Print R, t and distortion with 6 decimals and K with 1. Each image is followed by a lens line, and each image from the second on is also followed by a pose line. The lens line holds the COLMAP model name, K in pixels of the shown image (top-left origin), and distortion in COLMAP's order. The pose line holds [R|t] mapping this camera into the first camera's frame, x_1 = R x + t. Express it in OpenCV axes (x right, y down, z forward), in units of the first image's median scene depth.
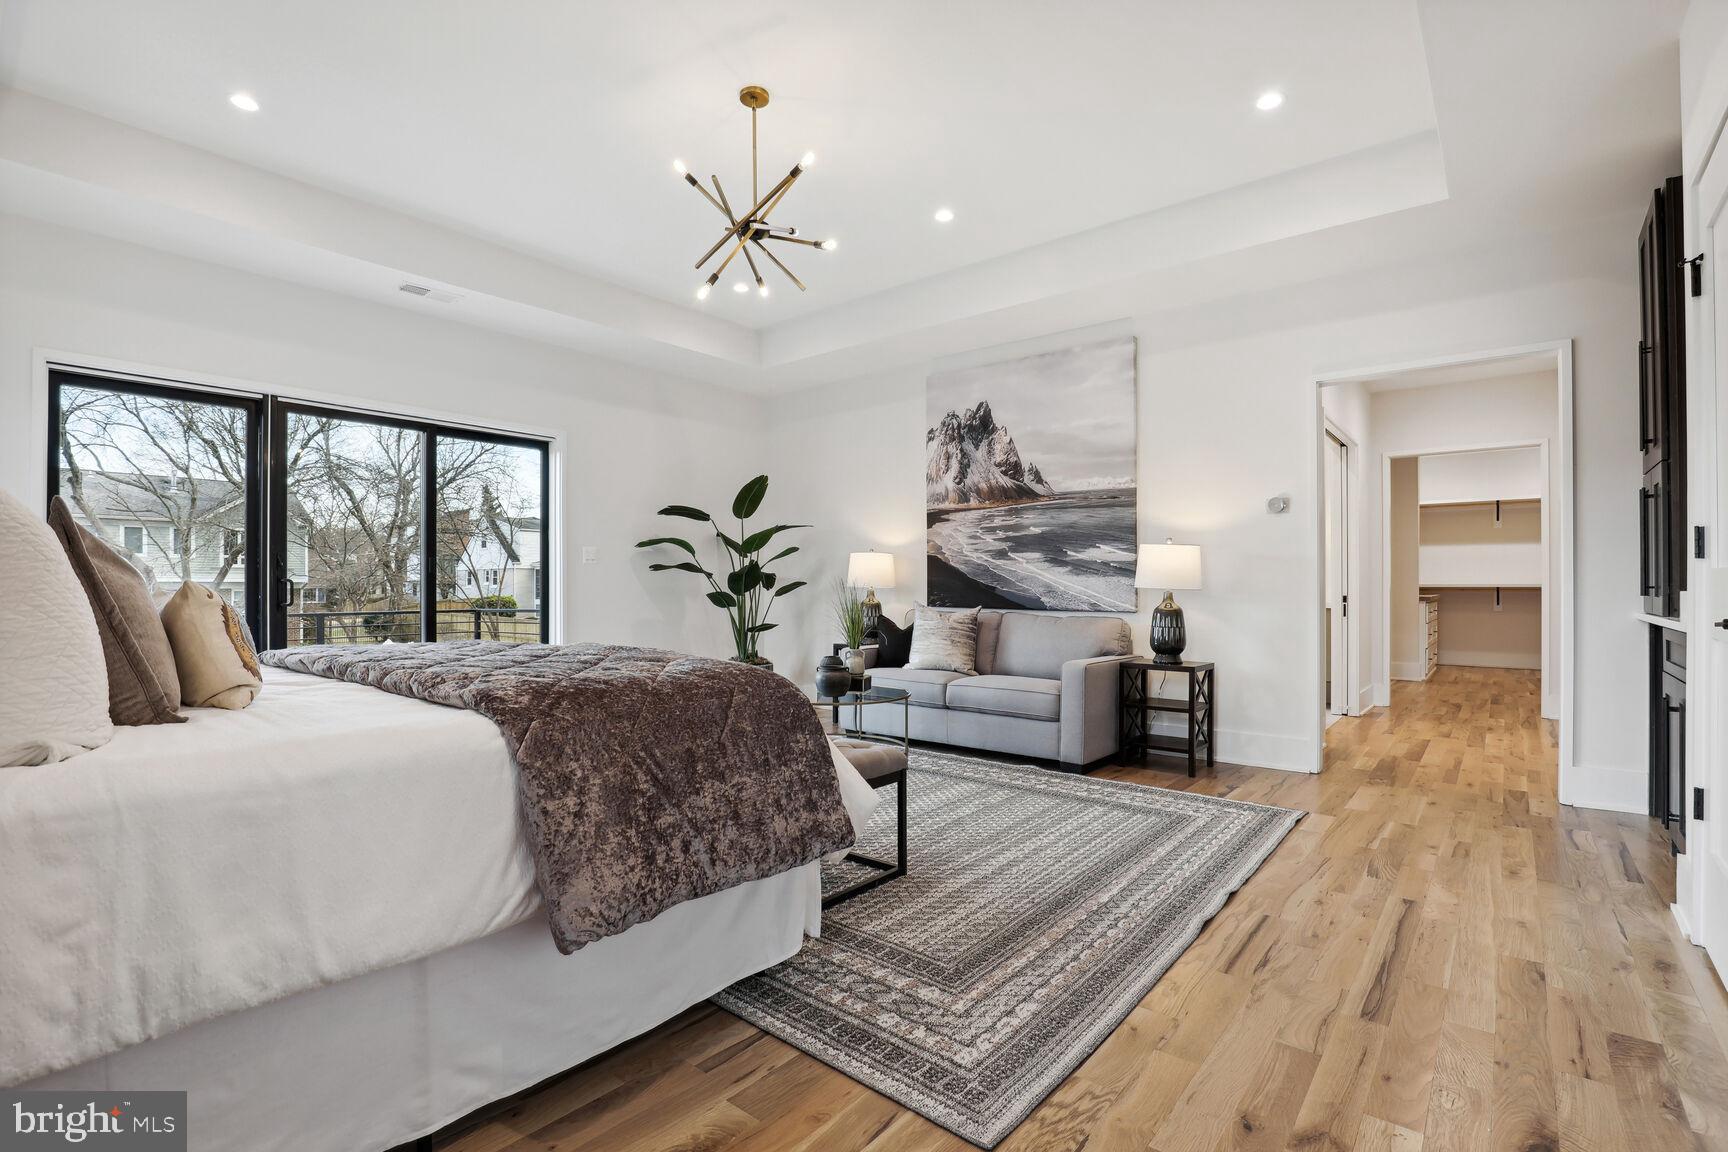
lens RADIAL K [[800.6, 0, 863.0], [0, 800.6, 584.3], [0, 0, 1]] dist [-0.030257, 0.000088]
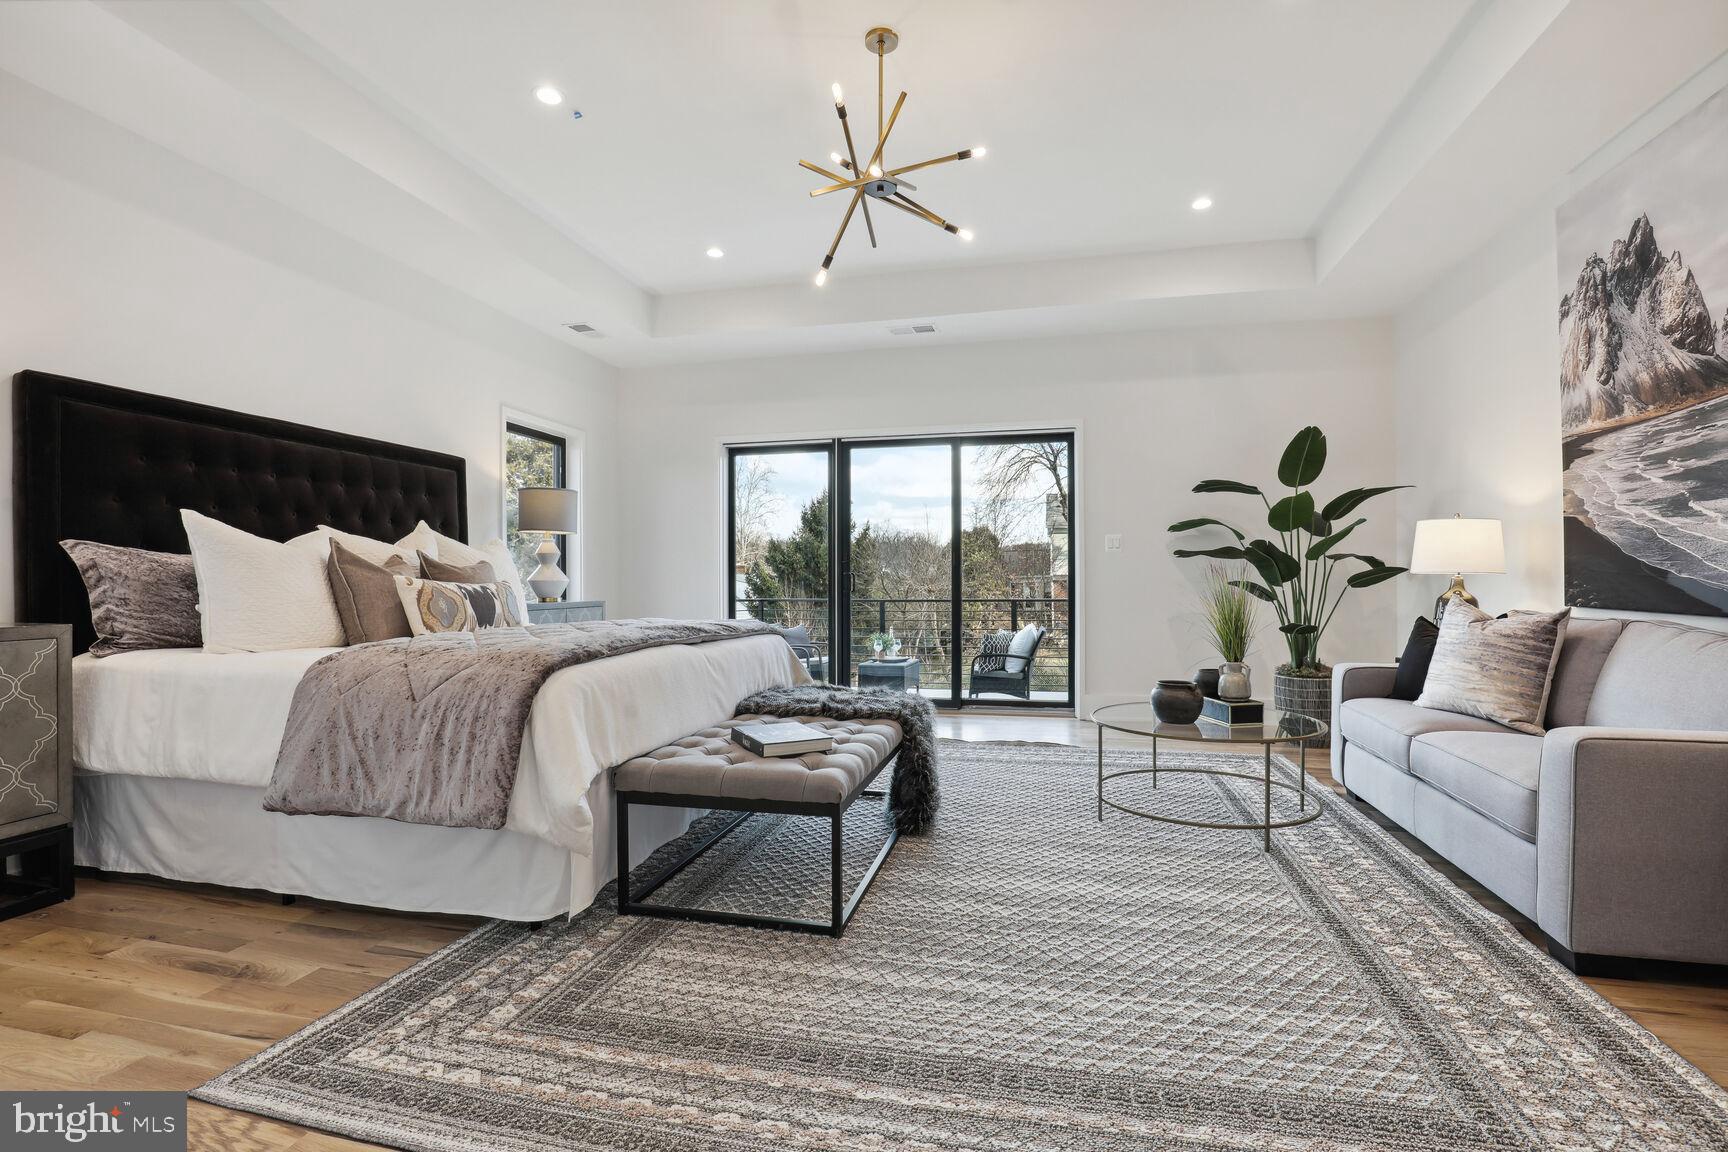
lens RADIAL K [[773.6, 0, 864.0], [0, 773.6, 576.0], [0, 0, 1]] dist [-0.025884, 0.001242]
pose [[0.454228, -0.007432, -0.890854, 0.361581], [0.008515, 0.999956, -0.004001, 0.004181], [0.890845, -0.005768, 0.454272, 0.327616]]
